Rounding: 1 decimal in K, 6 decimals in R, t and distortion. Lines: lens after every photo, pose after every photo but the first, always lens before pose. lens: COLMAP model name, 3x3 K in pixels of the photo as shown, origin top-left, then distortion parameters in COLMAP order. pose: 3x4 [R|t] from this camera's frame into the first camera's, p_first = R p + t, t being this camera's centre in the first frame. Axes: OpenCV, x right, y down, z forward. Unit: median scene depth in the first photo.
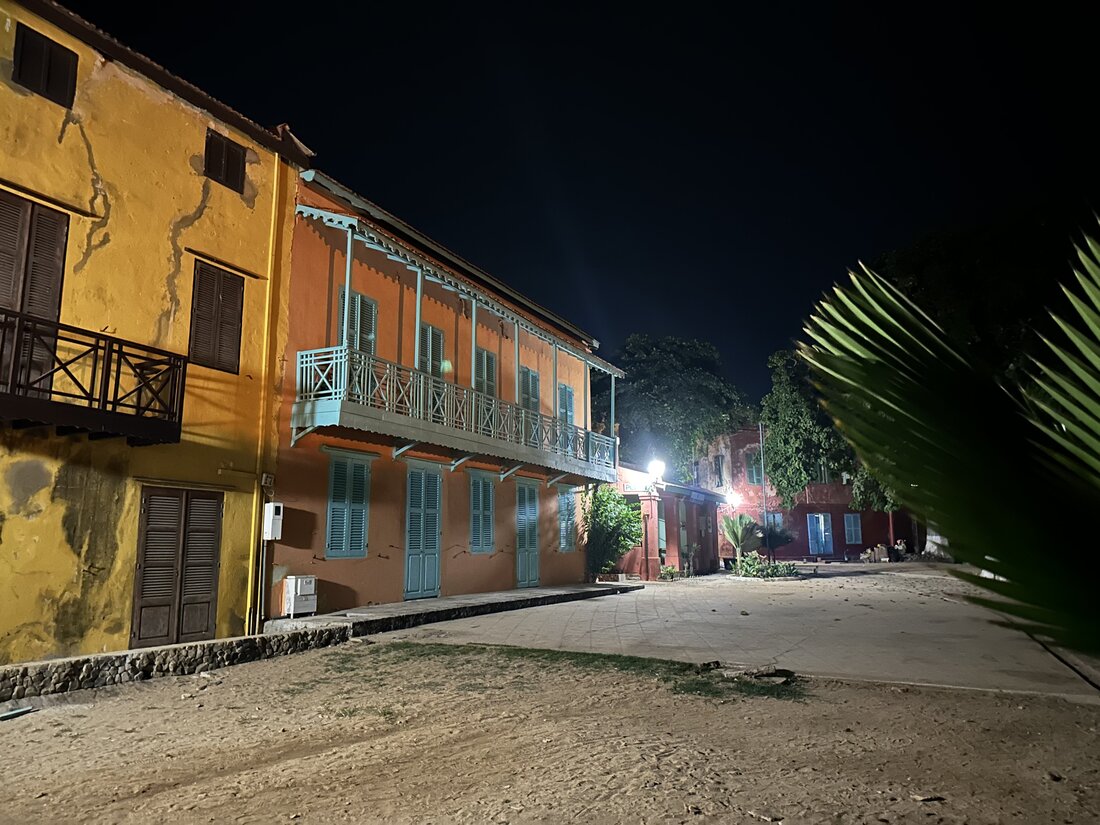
lens RADIAL K [[761.8, 0, 550.0], [0, 761.8, 412.5], [0, 0, 1]] dist [0.121567, -0.150765]
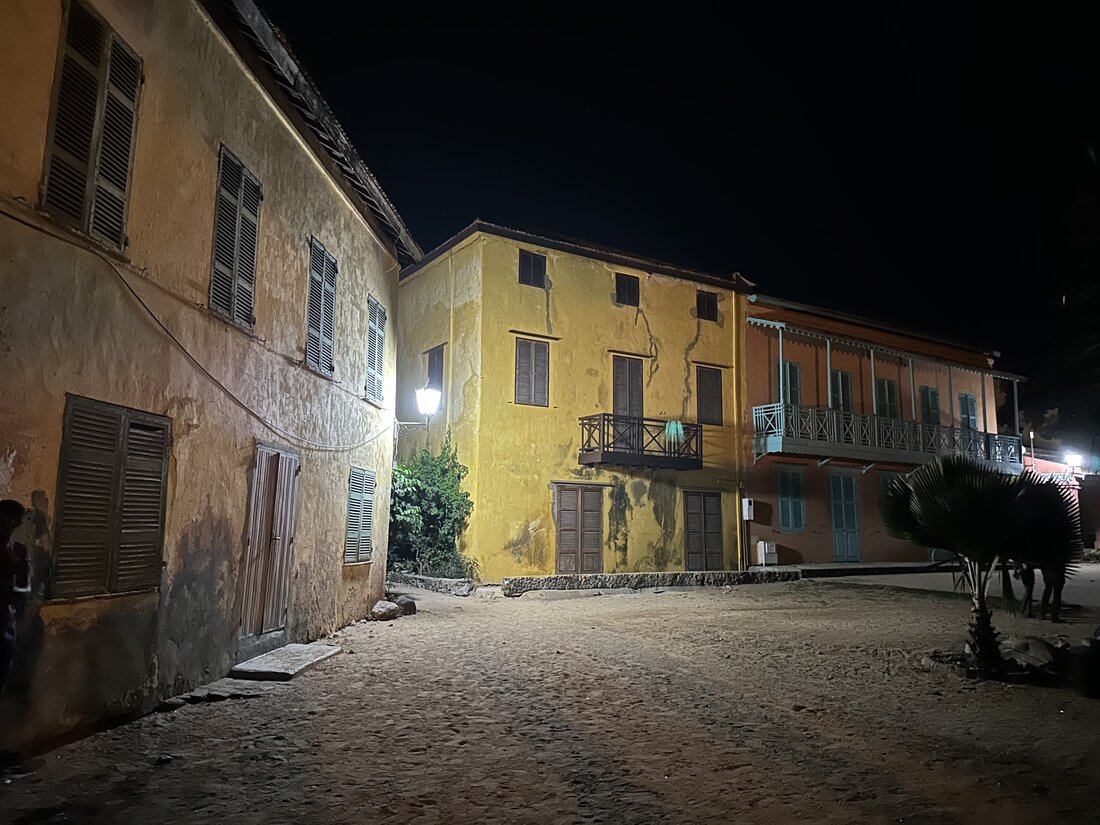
lens RADIAL K [[761.8, 0, 550.0], [0, 761.8, 412.5], [0, 0, 1]] dist [0.121567, -0.150765]
pose [[0.853350, -0.061781, -0.517664, 0.164854], [0.076455, 0.997048, 0.007040, -0.119636], [0.515701, -0.045586, 0.855555, -0.682691]]
